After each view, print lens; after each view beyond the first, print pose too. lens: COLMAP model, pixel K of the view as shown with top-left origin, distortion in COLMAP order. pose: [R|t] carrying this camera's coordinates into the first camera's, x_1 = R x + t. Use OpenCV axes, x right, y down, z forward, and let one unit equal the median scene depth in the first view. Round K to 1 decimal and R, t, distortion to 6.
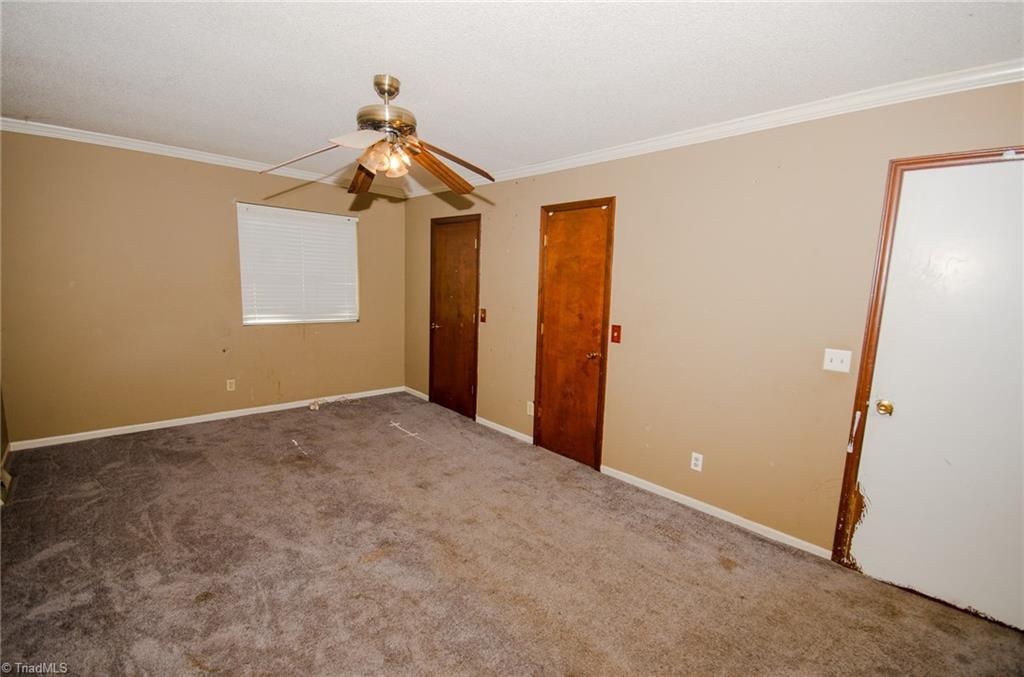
lens RADIAL K [[453.2, 0, 515.3], [0, 453.2, 344.3], [0, 0, 1]] dist [-0.000965, -0.000352]
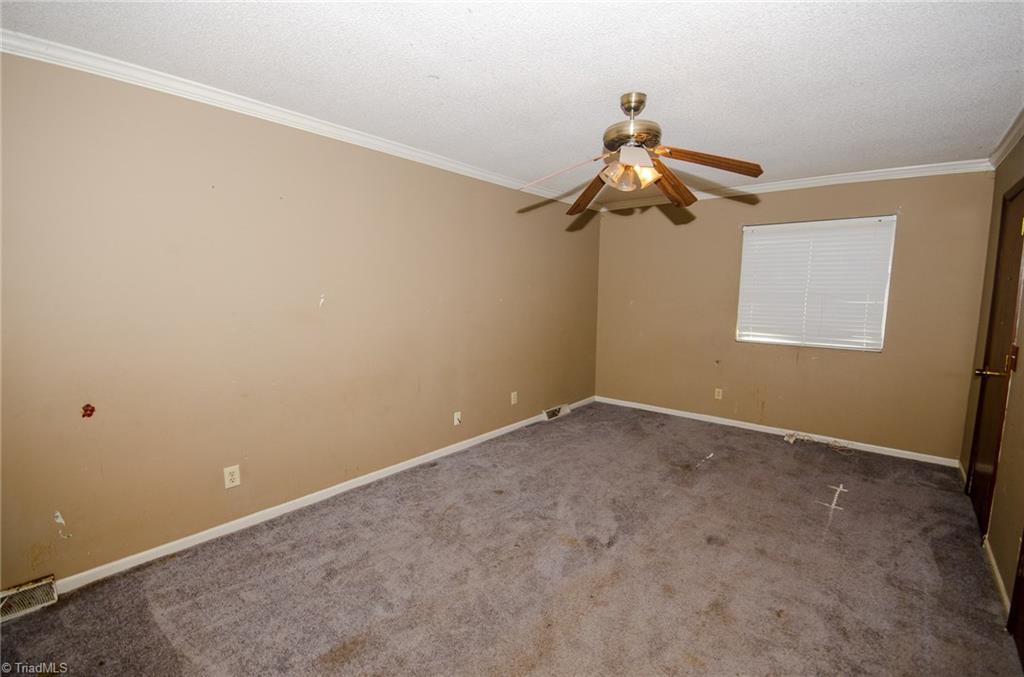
lens RADIAL K [[453.2, 0, 515.3], [0, 453.2, 344.3], [0, 0, 1]] dist [-0.000965, -0.000352]
pose [[0.123683, 0.085426, -0.988638, 0.443538], [-0.140567, 0.987750, 0.067764, -0.038443], [0.982315, 0.130588, 0.134176, 0.401598]]
